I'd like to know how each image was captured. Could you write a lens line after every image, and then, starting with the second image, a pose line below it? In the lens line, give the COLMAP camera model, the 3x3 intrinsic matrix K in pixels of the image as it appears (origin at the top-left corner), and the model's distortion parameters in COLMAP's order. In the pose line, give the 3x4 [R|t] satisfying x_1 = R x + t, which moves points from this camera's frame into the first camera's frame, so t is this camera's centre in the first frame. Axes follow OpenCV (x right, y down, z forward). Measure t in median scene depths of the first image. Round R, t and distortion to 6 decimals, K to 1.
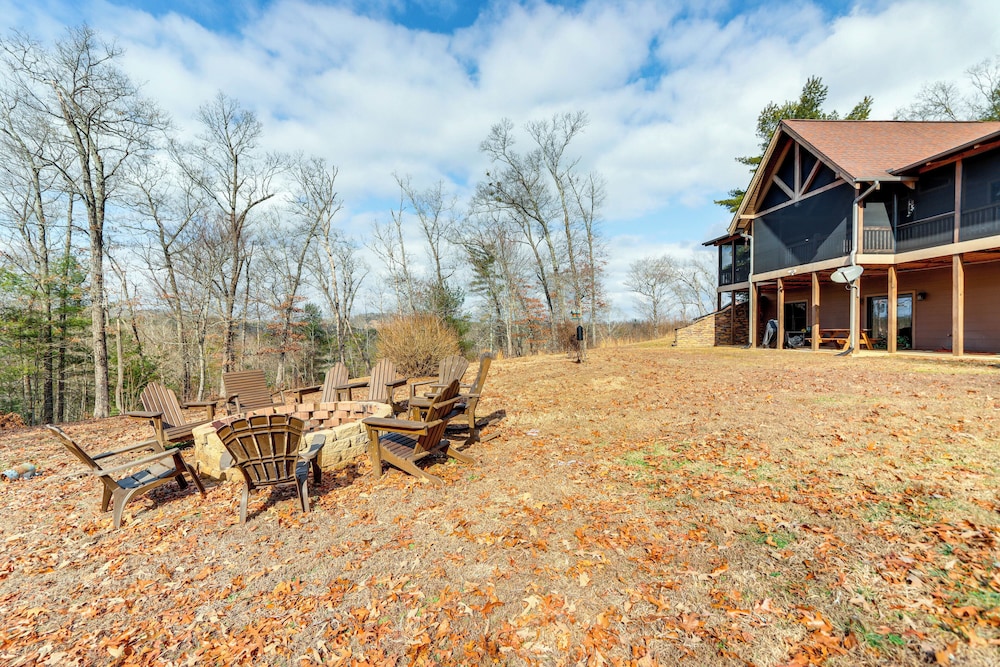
lens RADIAL K [[447.9, 0, 500.0], [0, 447.9, 333.5], [0, 0, 1]] dist [0.001522, 0.000868]
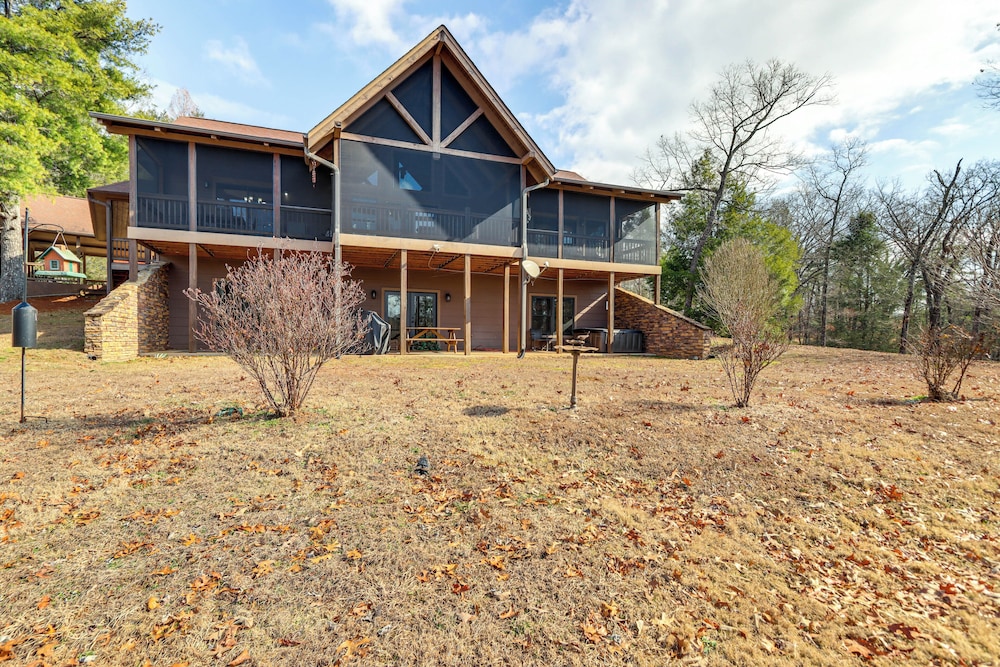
lens RADIAL K [[447.9, 0, 500.0], [0, 447.9, 333.5], [0, 0, 1]] dist [0.001522, 0.000868]
pose [[-0.314292, -0.003598, 0.949319, -0.057014], [0.004722, 0.999975, 0.005354, -0.003319], [-0.949314, 0.006165, -0.314267, 1.133486]]
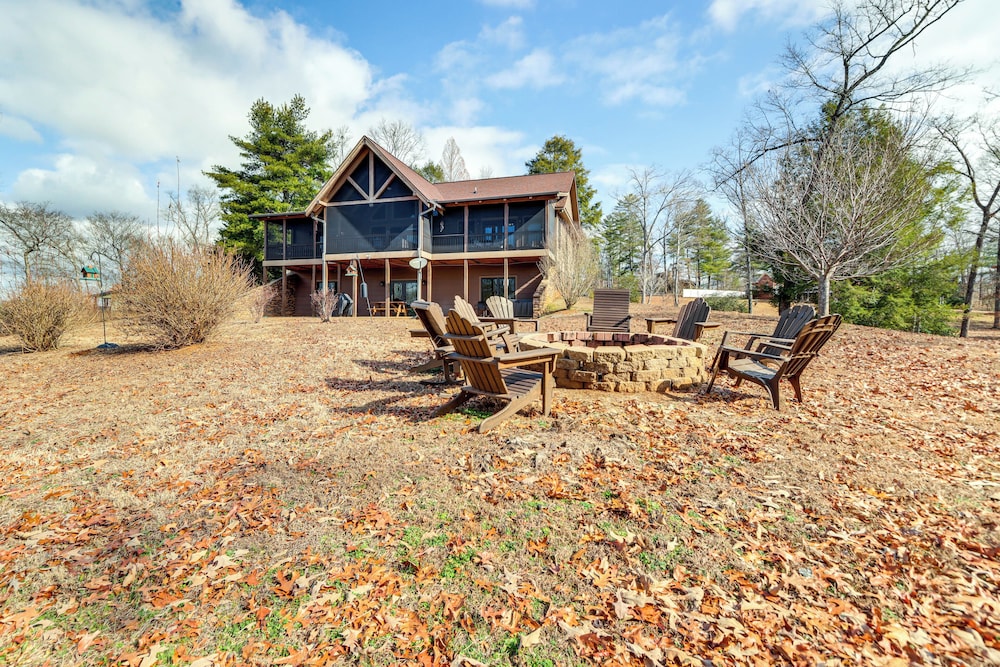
lens RADIAL K [[447.9, 0, 500.0], [0, 447.9, 333.5], [0, 0, 1]] dist [0.001522, 0.000868]
pose [[0.301922, -0.019119, 0.953141, -0.478776], [0.006996, 0.999816, 0.017839, 0.066740], [-0.953307, 0.001282, 0.302000, 0.245219]]
